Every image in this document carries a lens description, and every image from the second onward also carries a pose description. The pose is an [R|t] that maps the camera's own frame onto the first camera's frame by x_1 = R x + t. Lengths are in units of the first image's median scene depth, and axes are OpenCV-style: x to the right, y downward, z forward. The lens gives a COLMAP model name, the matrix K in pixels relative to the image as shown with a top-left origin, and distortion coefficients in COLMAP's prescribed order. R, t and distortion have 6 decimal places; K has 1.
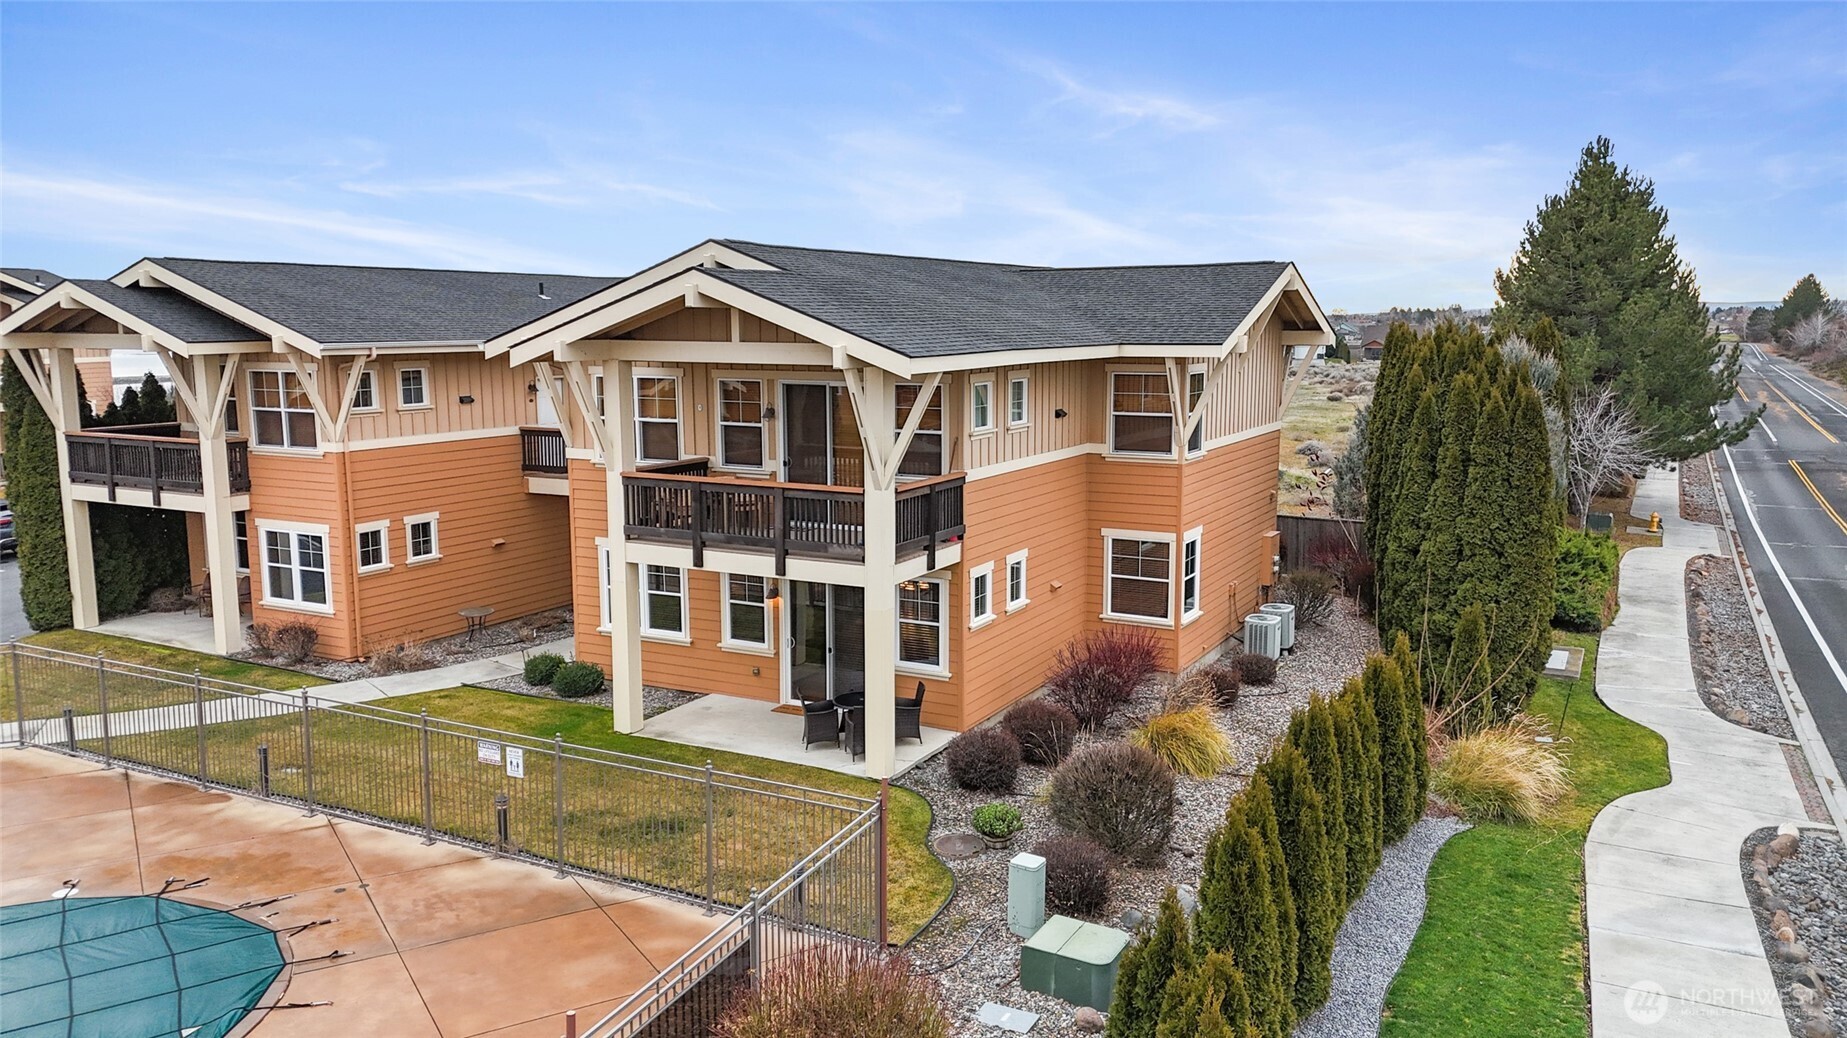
lens RADIAL K [[1343.7, 0, 928.6], [0, 1343.7, 517.8], [0, 0, 1]] dist [0.060334, -0.054899]
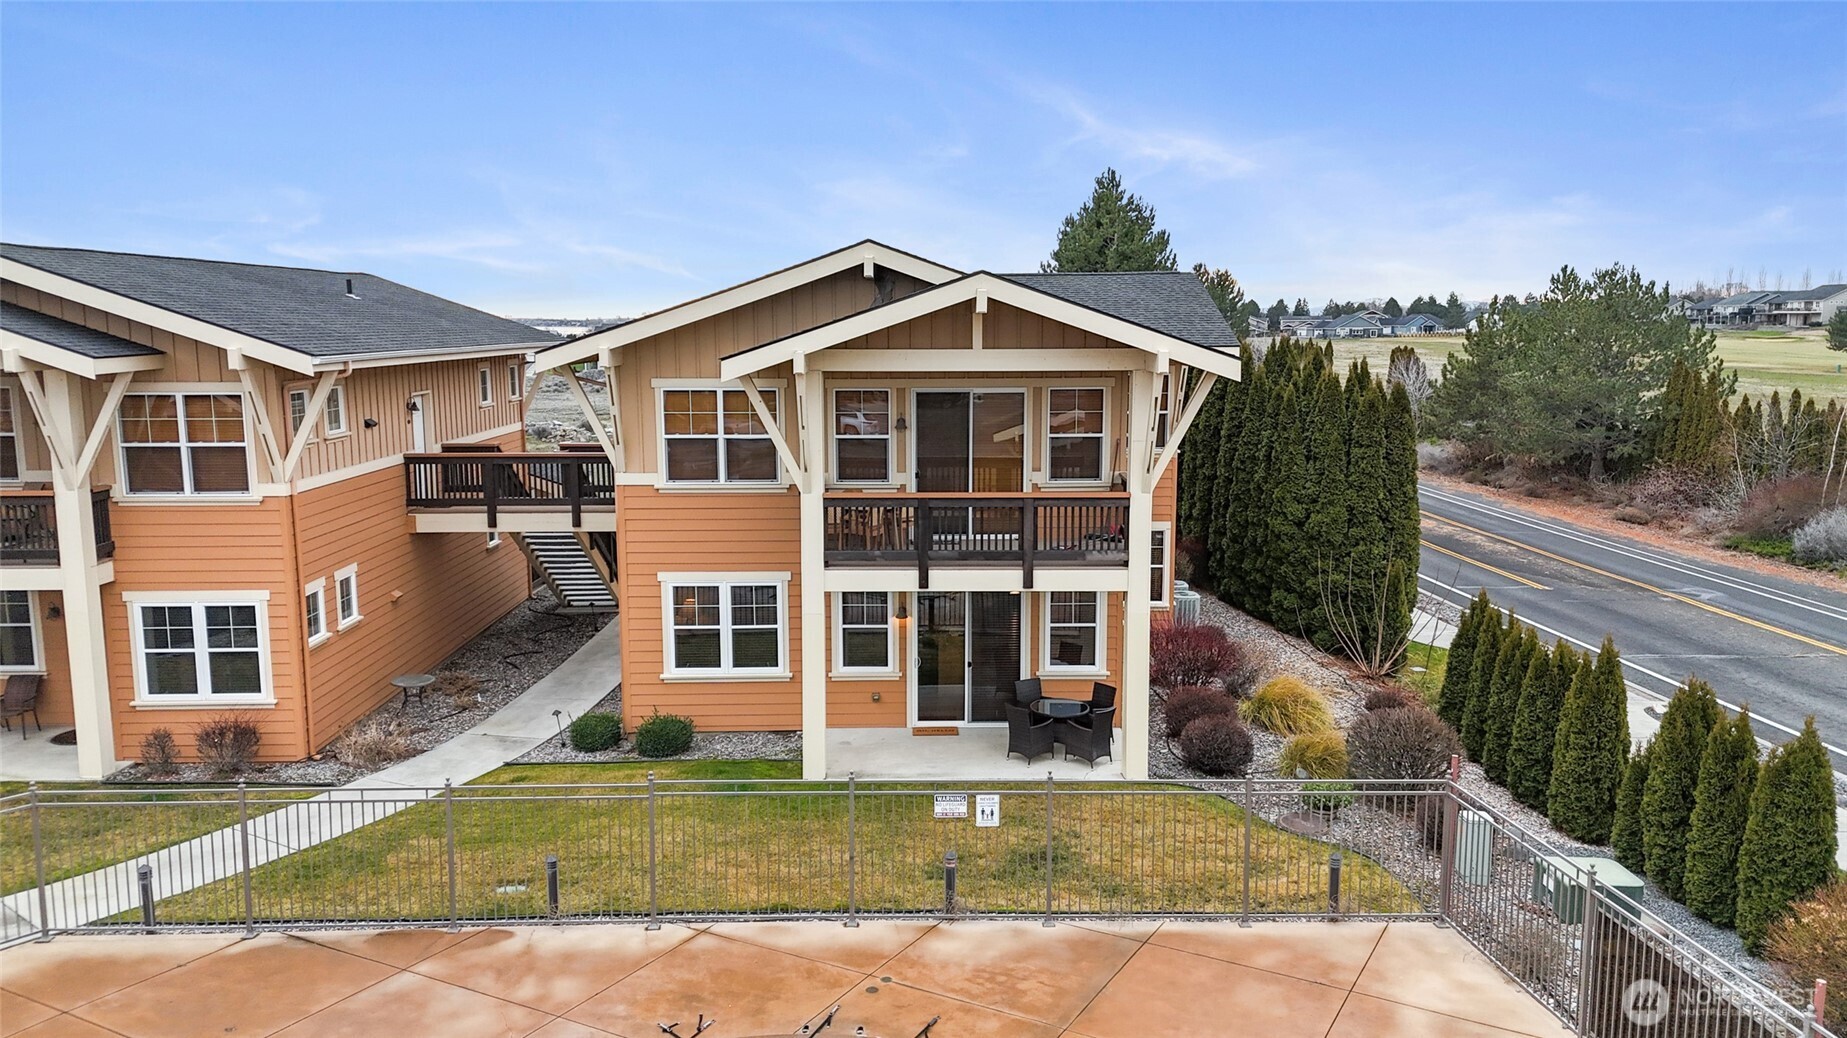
lens RADIAL K [[1343.7, 0, 921.3], [0, 1343.7, 520.8], [0, 0, 1]] dist [0.060334, -0.054899]
pose [[0.877232, -0.071021, 0.474785, -0.552777], [0.070901, 0.997318, 0.018184, -0.025090], [-0.474803, 0.017711, 0.879914, 0.157251]]
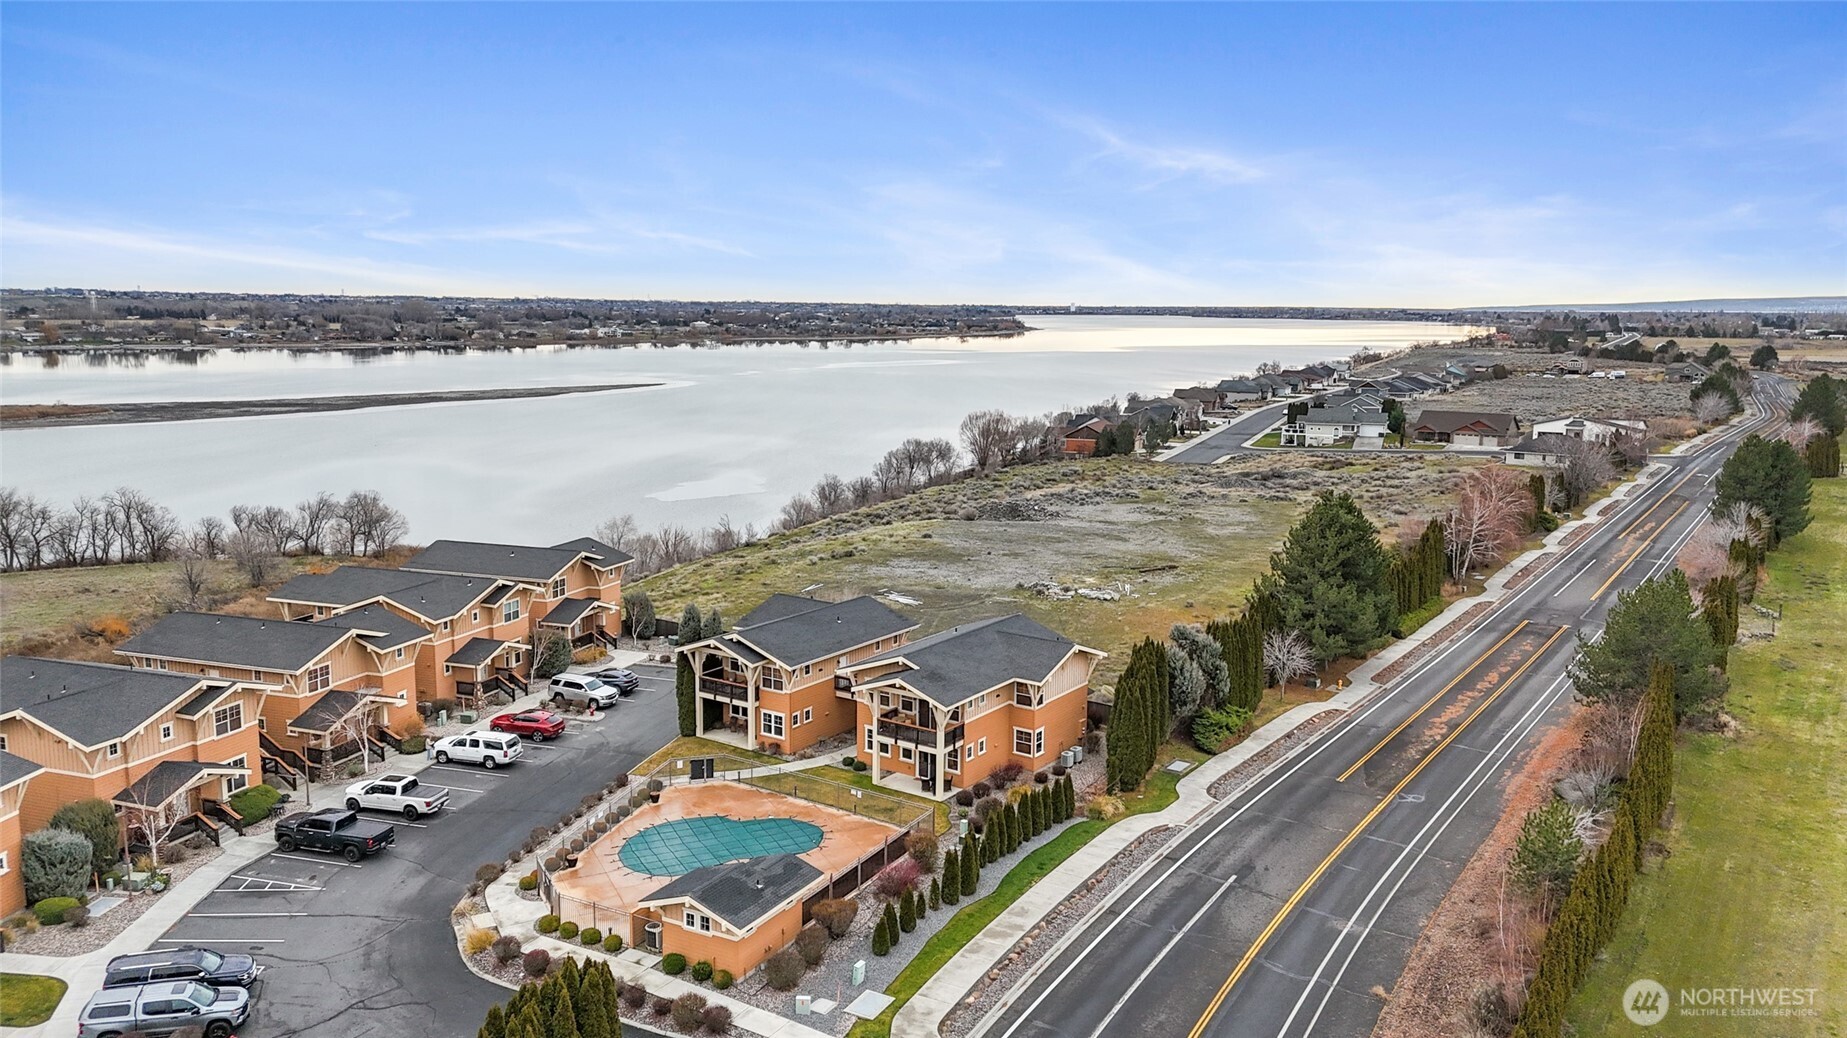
lens RADIAL K [[1343.7, 0, 916.6], [0, 1343.7, 482.0], [0, 0, 1]] dist [0.060334, -0.054899]
pose [[0.993262, 0.025729, -0.112997, 0.286377], [-0.027766, 0.999478, -0.016487, -0.606091], [0.112514, 0.019513, 0.993459, -2.661895]]
